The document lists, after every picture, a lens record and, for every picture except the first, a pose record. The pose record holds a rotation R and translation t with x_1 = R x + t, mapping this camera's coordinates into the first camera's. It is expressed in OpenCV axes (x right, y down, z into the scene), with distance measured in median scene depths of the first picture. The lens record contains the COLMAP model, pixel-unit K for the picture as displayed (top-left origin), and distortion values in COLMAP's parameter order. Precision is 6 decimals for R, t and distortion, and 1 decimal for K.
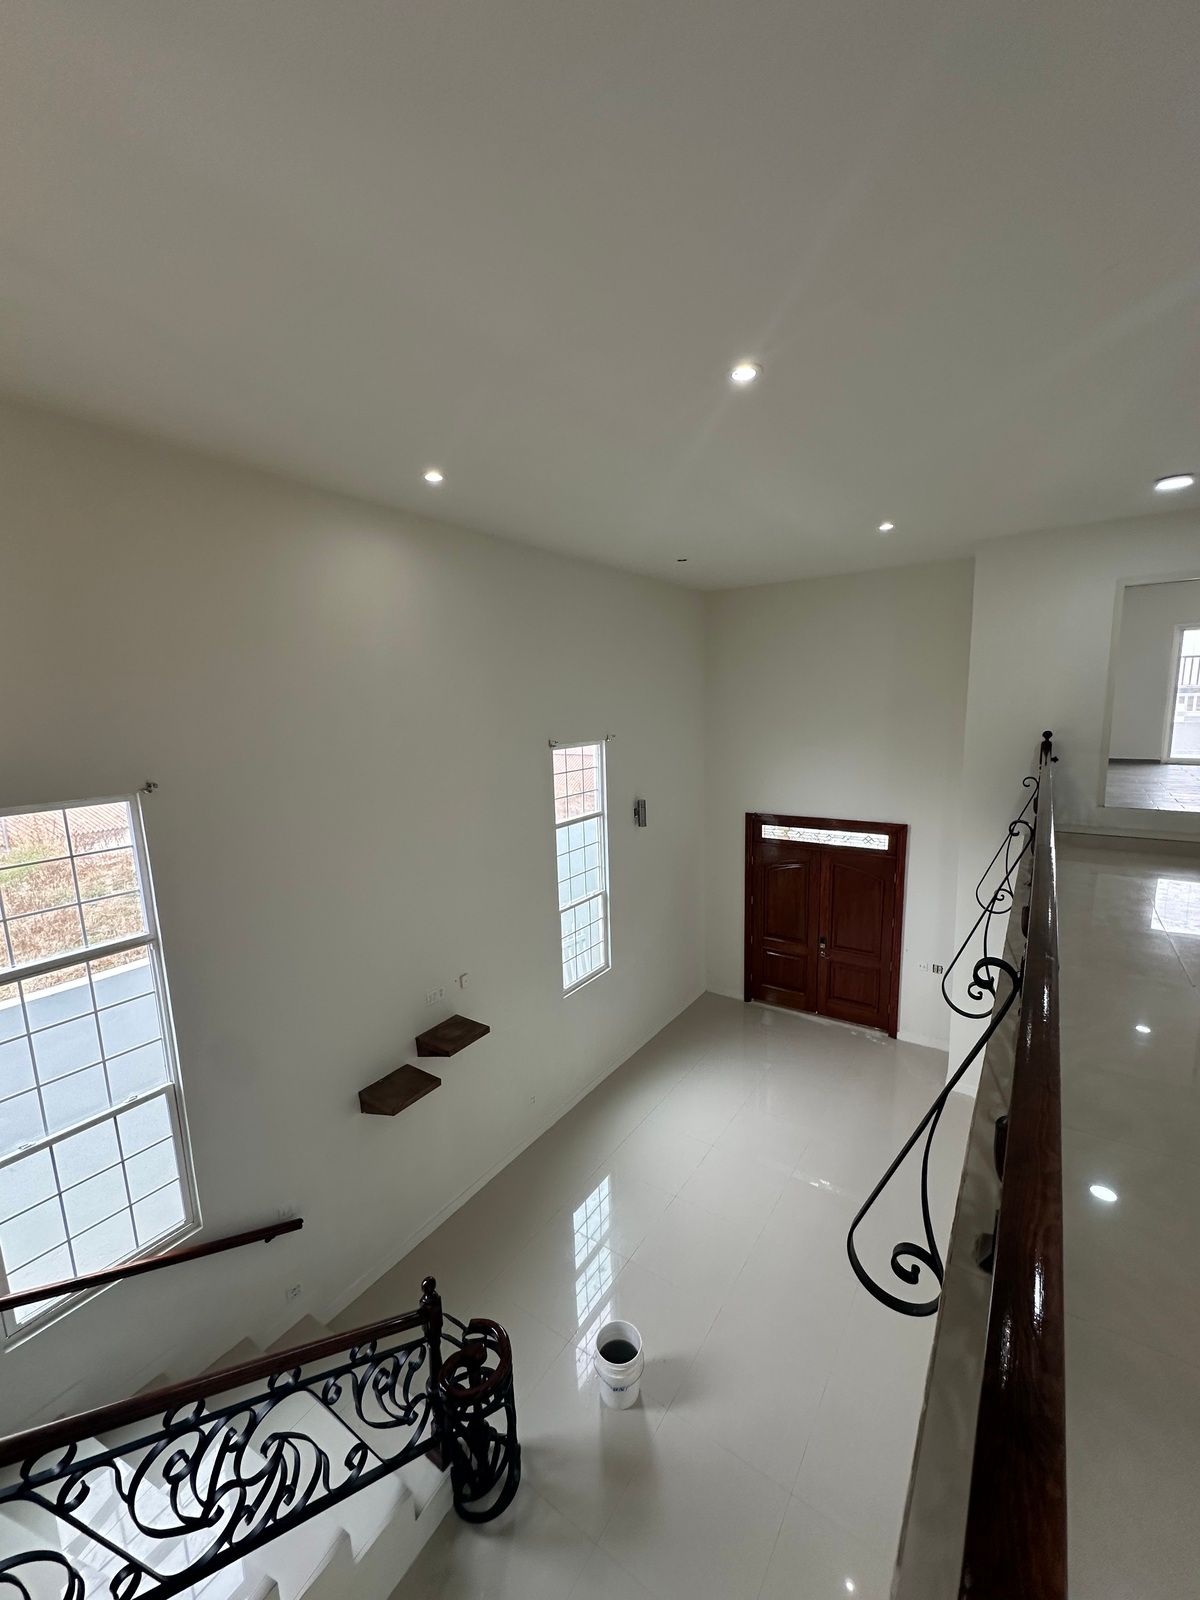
lens RADIAL K [[641.8, 0, 603.9], [0, 641.8, 799.3], [0, 0, 1]] dist [-0.000232, 0.000292]
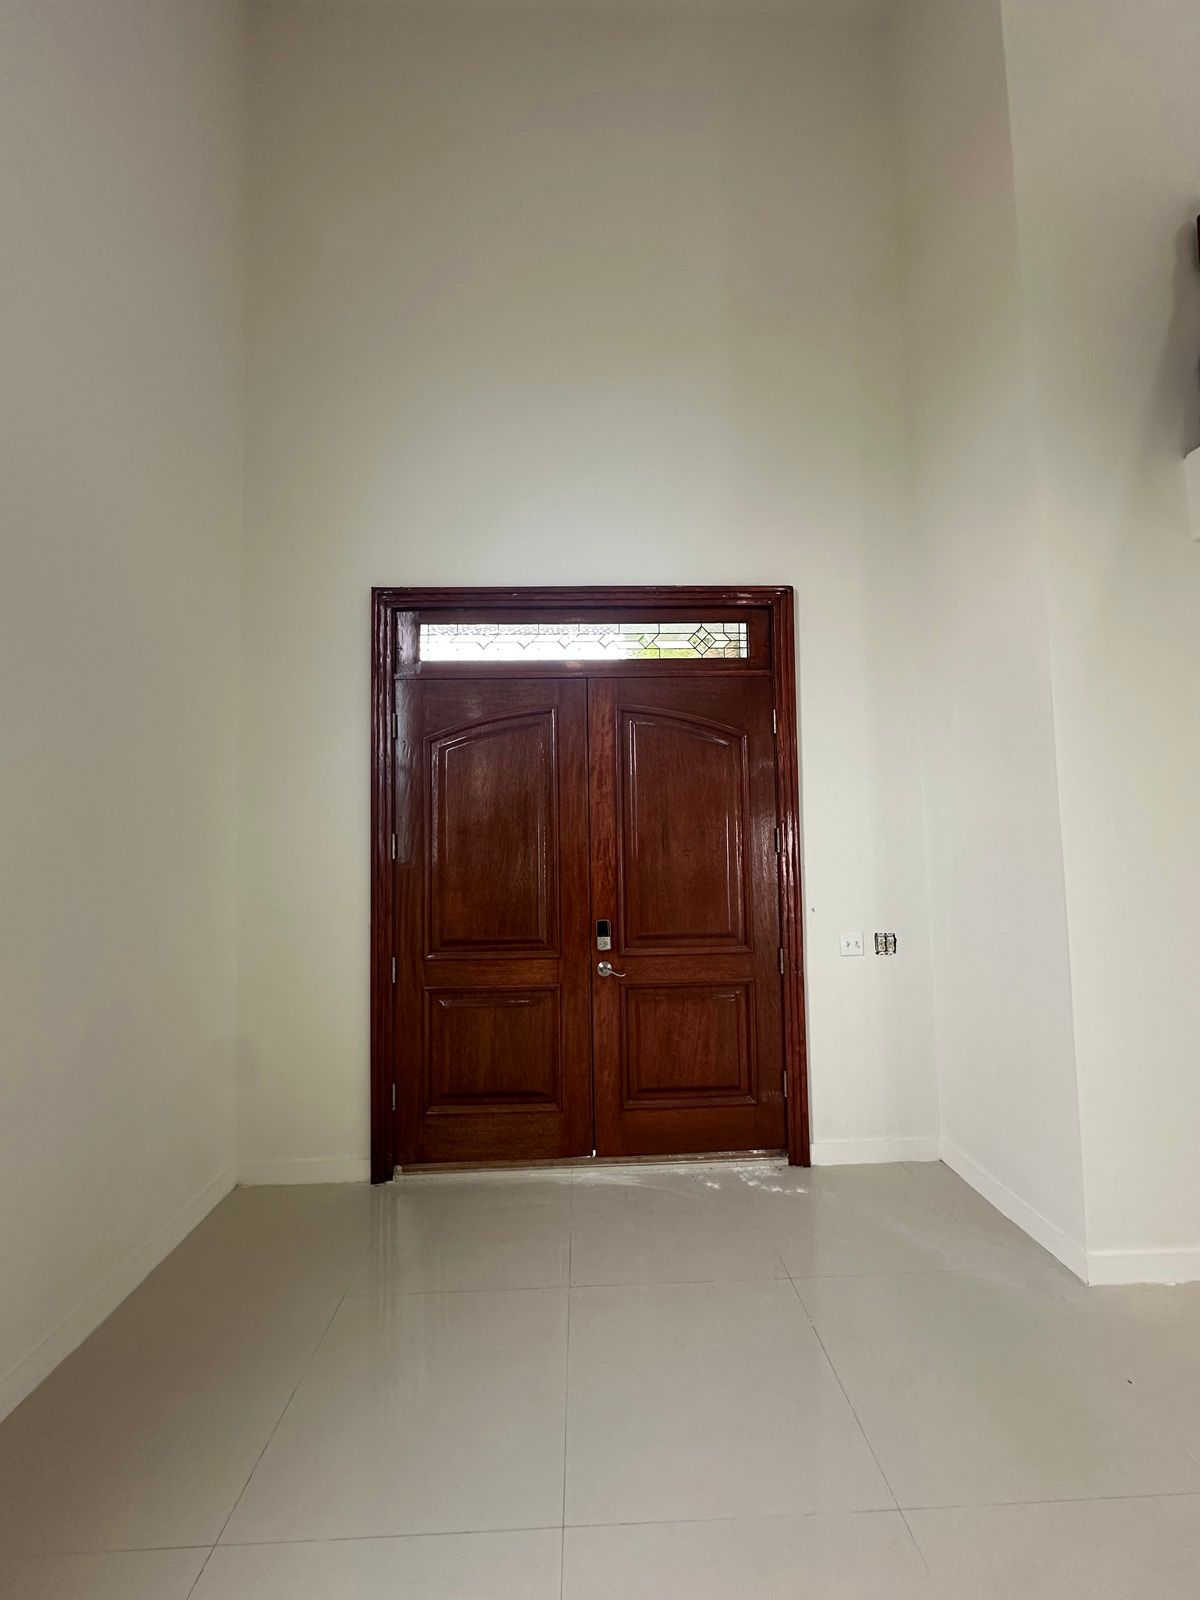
lens RADIAL K [[642.1, 0, 597.1], [0, 642.1, 797.1], [0, 0, 1]] dist [-0.002114, -0.000051]
pose [[0.807143, 0.044446, 0.588681, 0.125287], [0.084735, 0.978115, -0.190030, 0.216087], [-0.584243, 0.203263, 0.785712, 0.706410]]
